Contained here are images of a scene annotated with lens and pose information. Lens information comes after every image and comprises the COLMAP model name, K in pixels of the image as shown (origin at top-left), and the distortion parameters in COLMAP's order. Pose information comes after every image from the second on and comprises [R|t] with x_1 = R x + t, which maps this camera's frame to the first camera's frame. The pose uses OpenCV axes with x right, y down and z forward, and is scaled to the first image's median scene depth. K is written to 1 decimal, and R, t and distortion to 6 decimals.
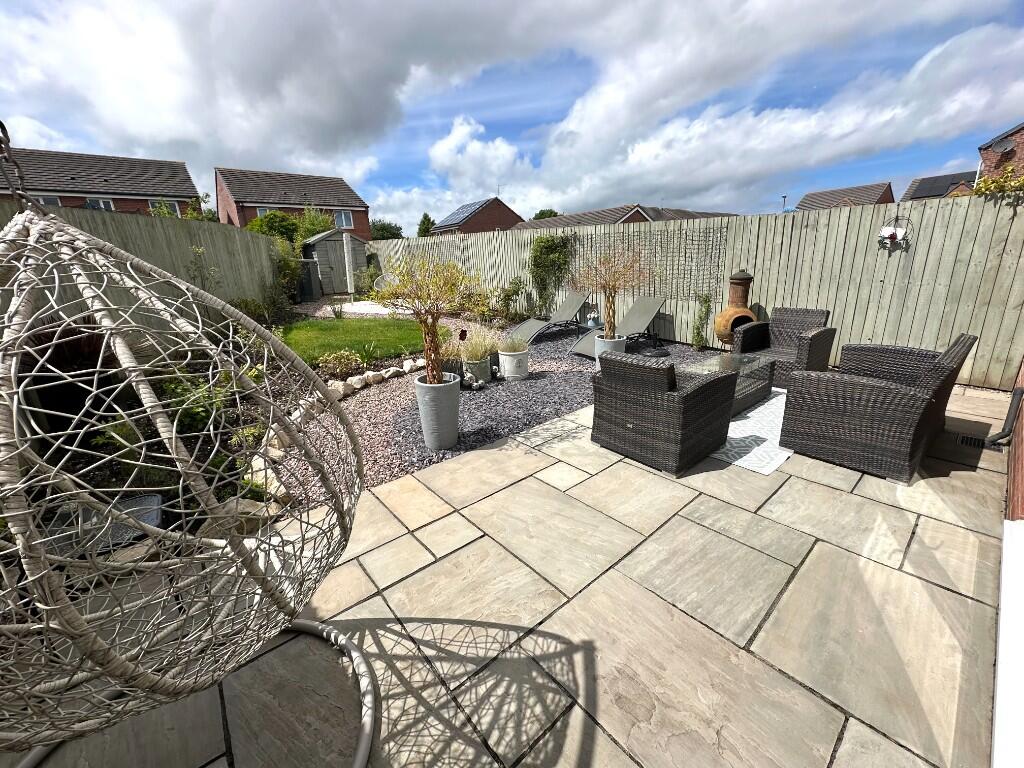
lens RADIAL K [[411.9, 0, 514.6], [0, 411.9, 380.8], [0, 0, 1]] dist [-0.000557, 0.000572]
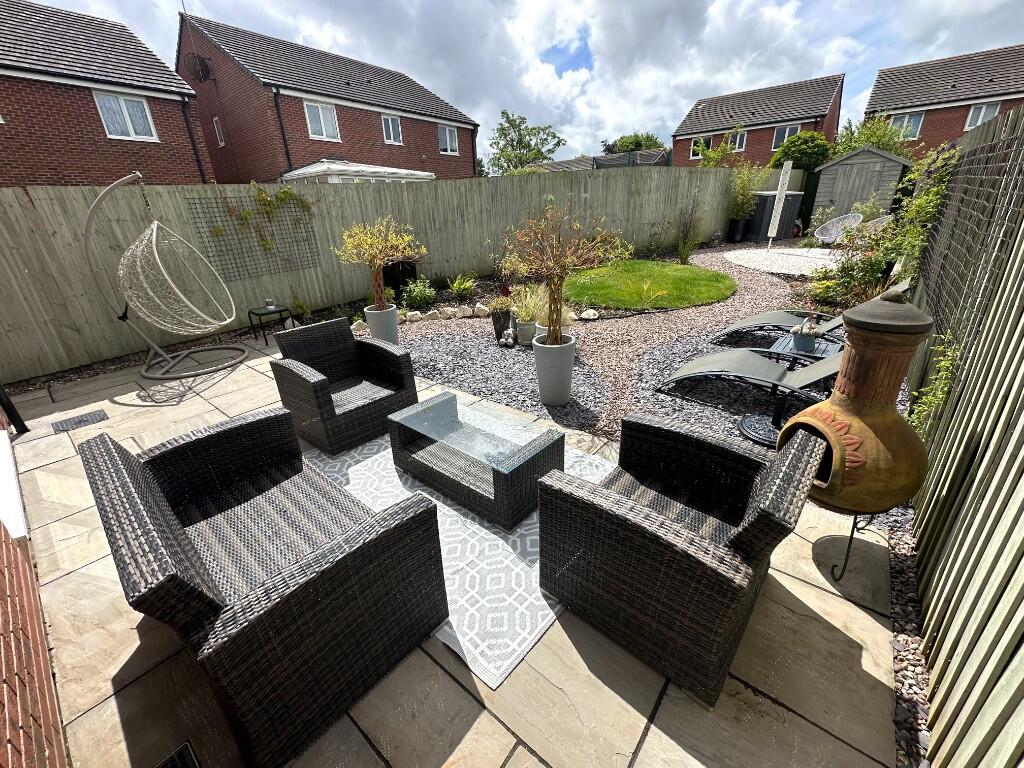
lens RADIAL K [[411.9, 0, 514.5], [0, 411.9, 381.1], [0, 0, 1]] dist [-0.000557, 0.000572]
pose [[0.185097, 0.410084, -0.893068, 0.258737], [-0.249190, 0.898655, 0.361002, -0.081752], [0.950602, 0.155723, 0.268528, 0.217333]]
